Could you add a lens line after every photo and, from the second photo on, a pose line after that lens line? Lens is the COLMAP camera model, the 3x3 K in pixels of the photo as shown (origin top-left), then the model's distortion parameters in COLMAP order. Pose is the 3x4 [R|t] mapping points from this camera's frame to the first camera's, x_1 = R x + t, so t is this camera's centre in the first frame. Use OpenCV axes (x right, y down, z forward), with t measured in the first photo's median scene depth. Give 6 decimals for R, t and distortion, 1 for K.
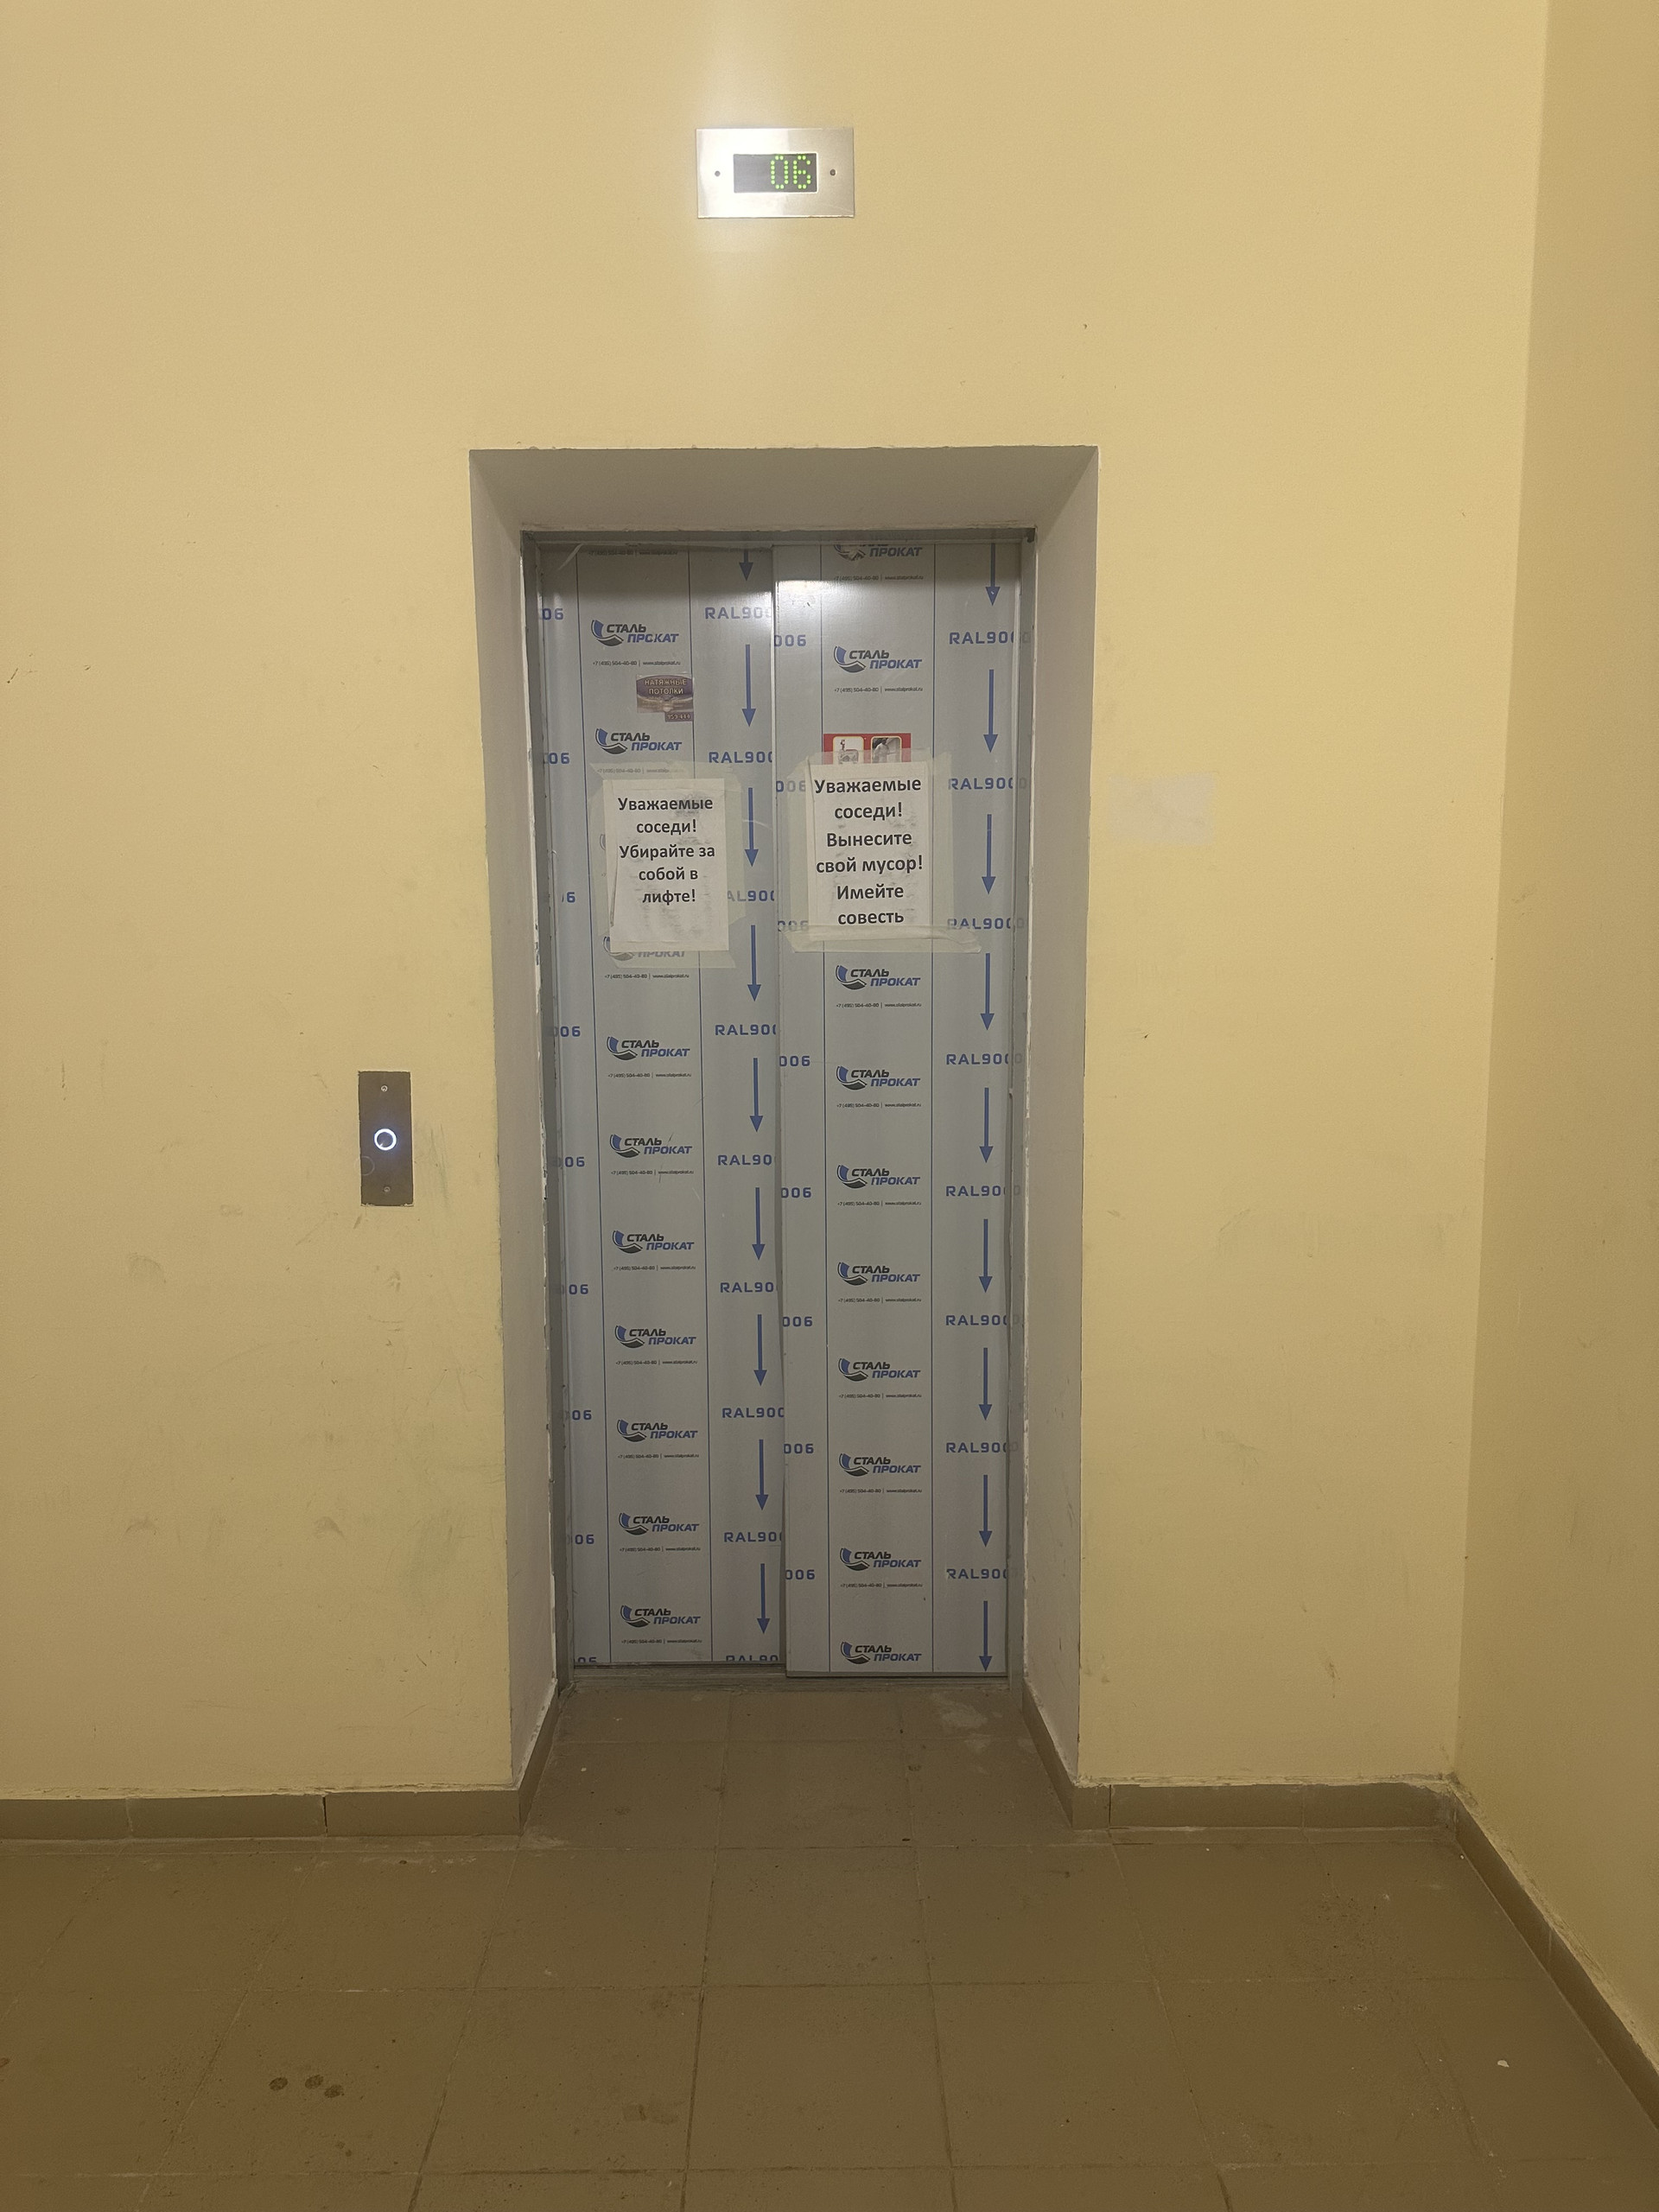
lens RADIAL K [[1540.3, 0, 829.5], [0, 1540.3, 1106.0], [0, 0, 1]] dist [0.164204, -0.233276]
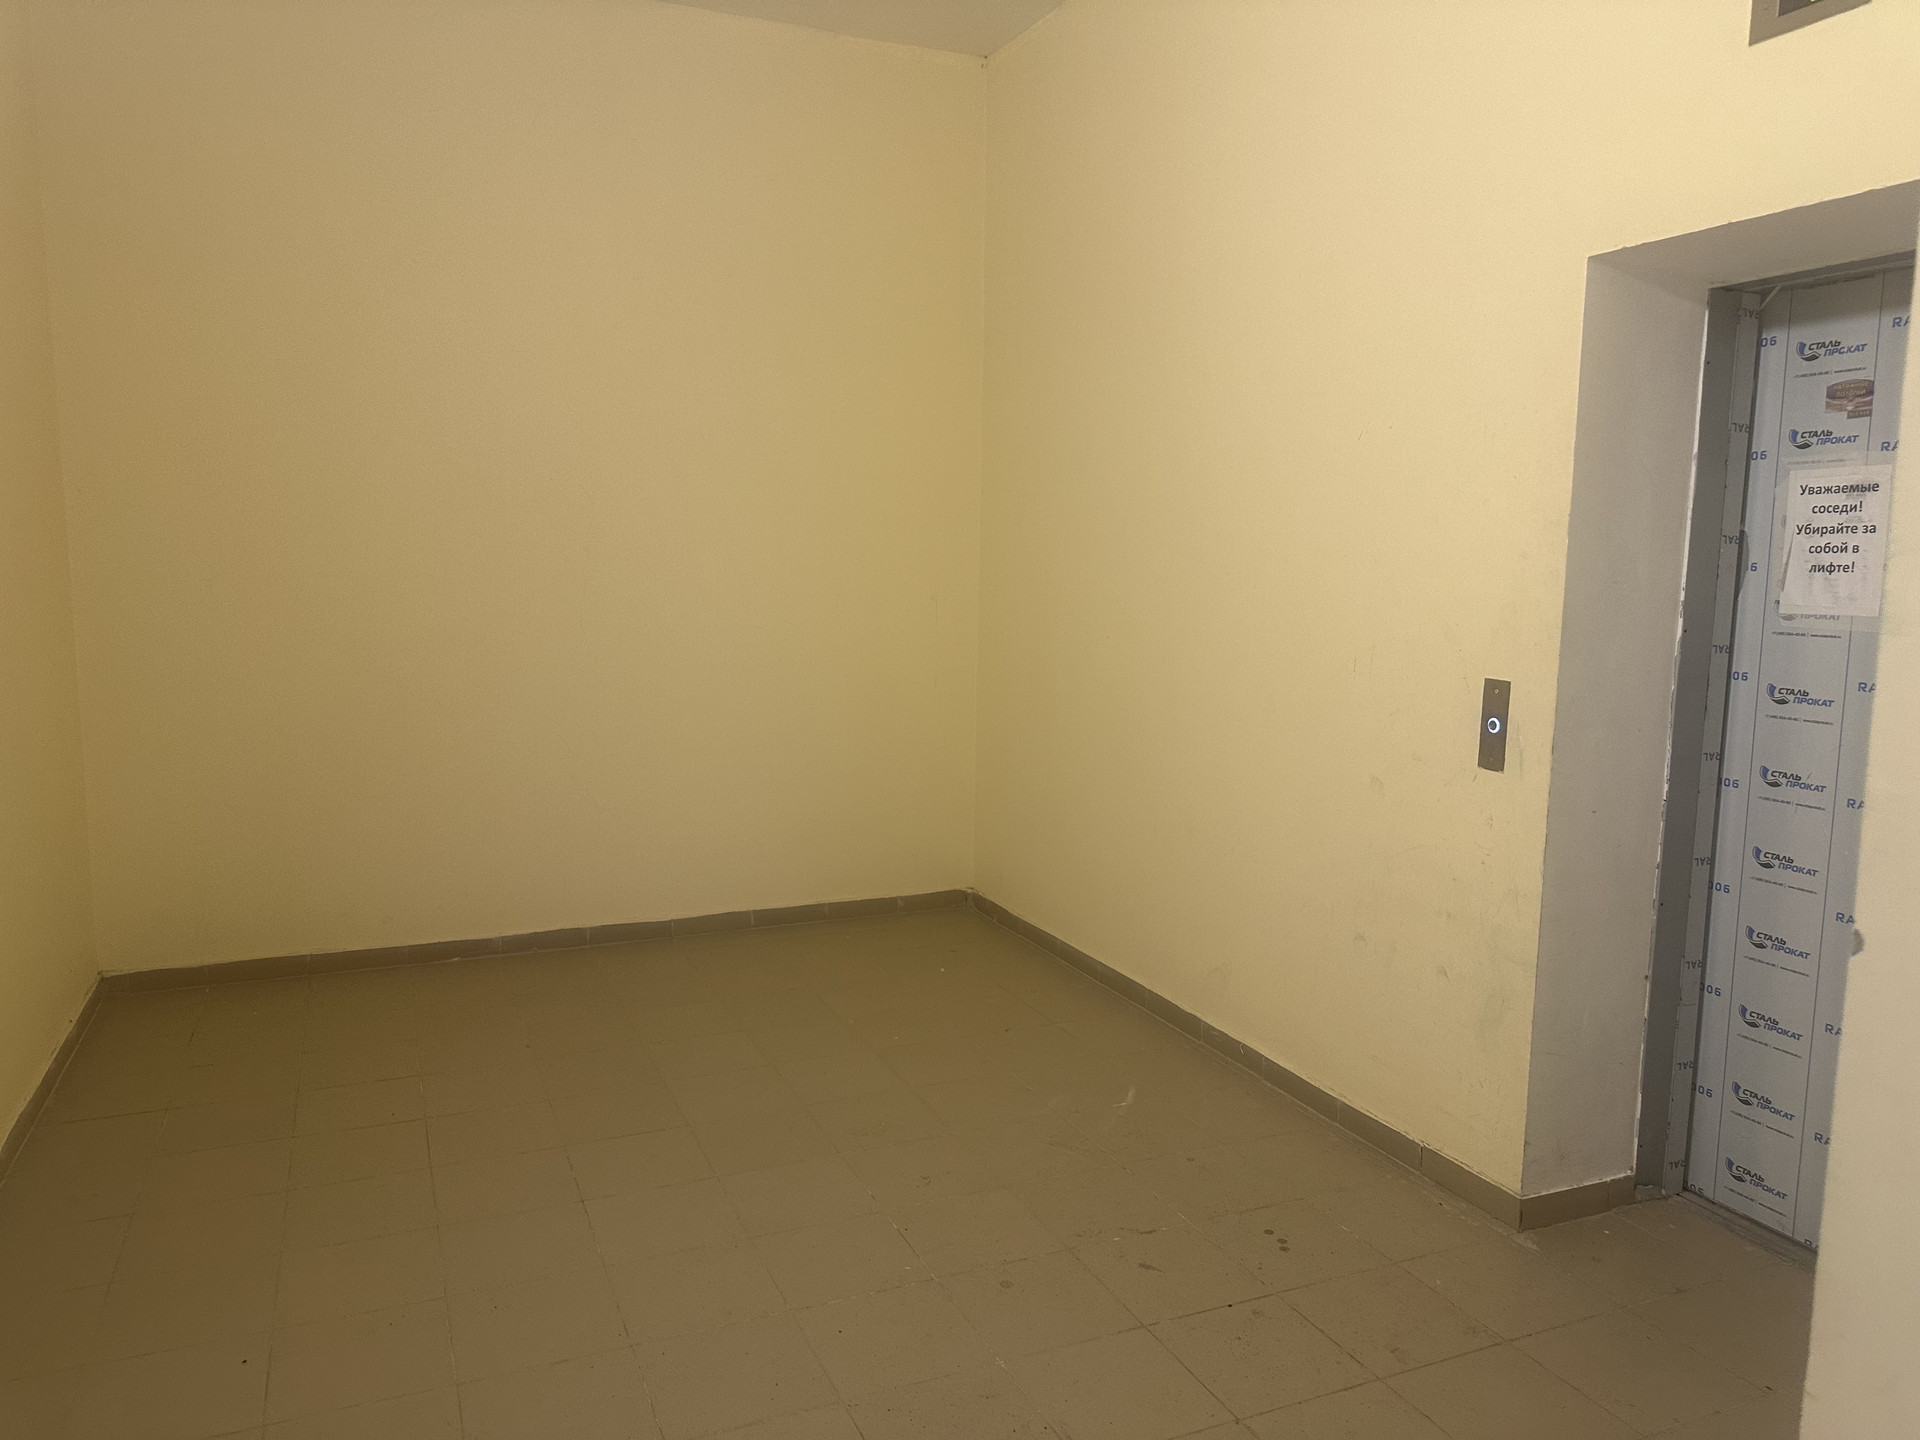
lens RADIAL K [[1386.2, 0, 960.0], [0, 1386.2, 720.0], [0, 0, 1]] dist [-0.004109, -0.004852]
pose [[0.389880, 0.120352, -0.912967, 0.603223], [-0.141413, 0.987488, 0.069785, -0.003139], [0.909943, 0.101898, 0.402021, 0.004699]]
